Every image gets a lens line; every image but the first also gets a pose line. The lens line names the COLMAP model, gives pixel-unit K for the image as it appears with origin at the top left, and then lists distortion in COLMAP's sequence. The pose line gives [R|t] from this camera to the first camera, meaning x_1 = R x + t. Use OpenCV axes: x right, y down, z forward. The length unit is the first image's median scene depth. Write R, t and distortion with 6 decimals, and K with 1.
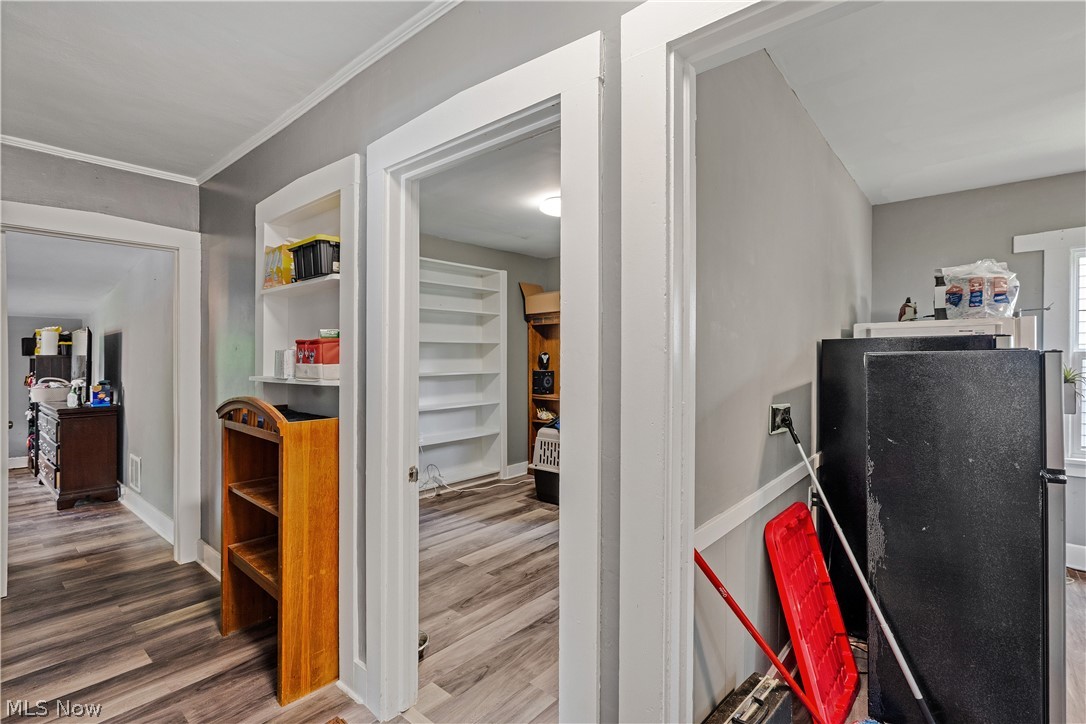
lens RADIAL K [[504.9, 0, 540.1], [0, 504.9, 355.9], [0, 0, 1]] dist [-0.001104, 0.002233]
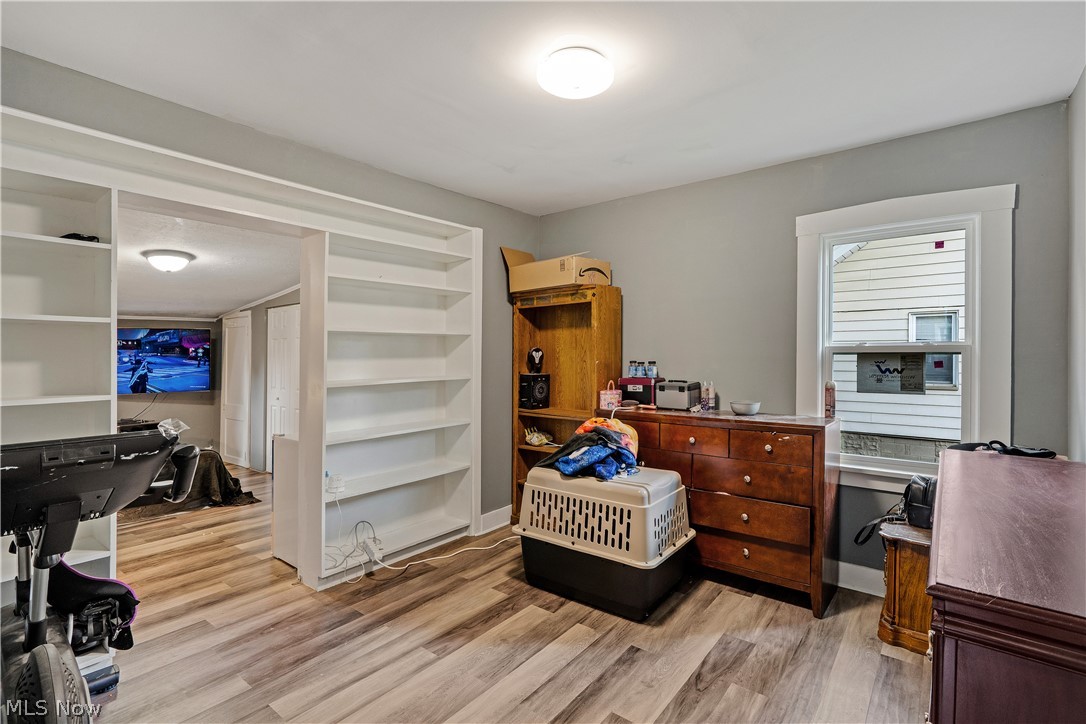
lens RADIAL K [[504.9, 0, 537.7], [0, 504.9, 342.8], [0, 0, 1]] dist [-0.001104, 0.002233]
pose [[0.999684, 0.005793, 0.024475, -0.007302], [-0.005394, 0.999852, -0.016342, -0.003444], [-0.024566, 0.016205, 0.999567, 0.322865]]
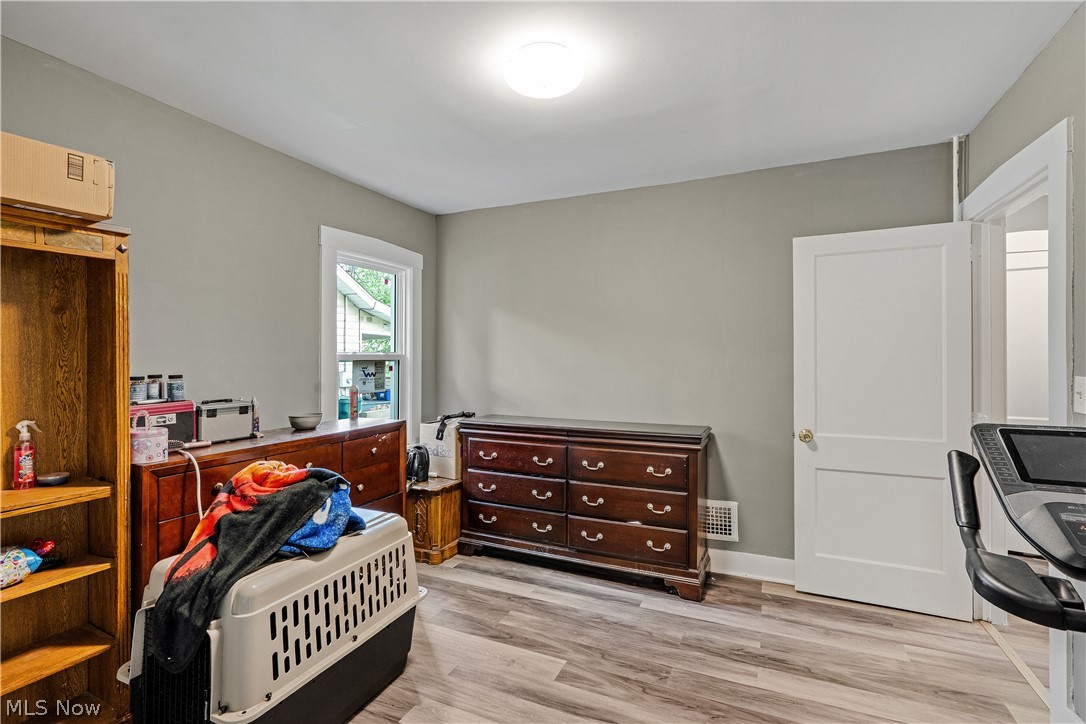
lens RADIAL K [[504.9, 0, 554.0], [0, 504.9, 361.4], [0, 0, 1]] dist [-0.001104, 0.002233]
pose [[-0.284573, 0.004589, 0.958643, -0.329598], [0.005808, 0.999978, -0.003062, 0.001586], [-0.958637, 0.004697, -0.284593, 0.798899]]
